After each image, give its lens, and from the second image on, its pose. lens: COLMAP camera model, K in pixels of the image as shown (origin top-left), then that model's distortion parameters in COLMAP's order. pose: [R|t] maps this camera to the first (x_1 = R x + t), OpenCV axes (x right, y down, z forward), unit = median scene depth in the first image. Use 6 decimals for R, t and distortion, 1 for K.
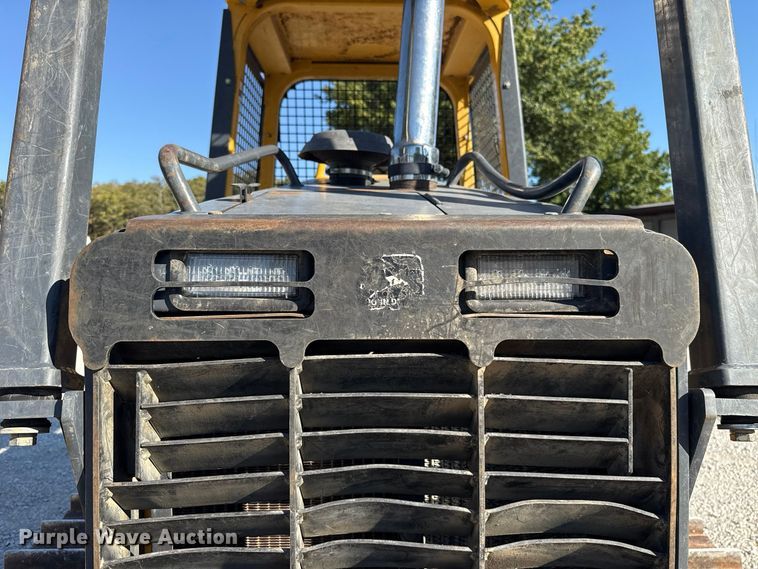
lens RADIAL K [[533.2, 0, 379.0], [0, 533.2, 284.5], [0, 0, 1]] dist [0.076431, -0.096800]
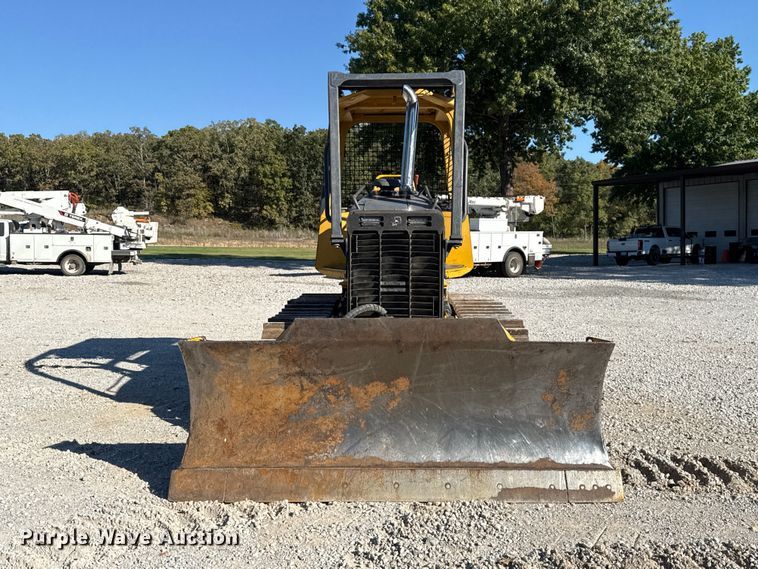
lens RADIAL K [[707.8, 0, 379.0], [0, 707.8, 284.5], [0, 0, 1]] dist [0.148248, -0.233362]
pose [[0.998893, 0.002048, -0.046992, 0.006596], [-0.000696, 0.999586, 0.028774, 0.015092], [0.047032, -0.028710, 0.998481, -0.222085]]
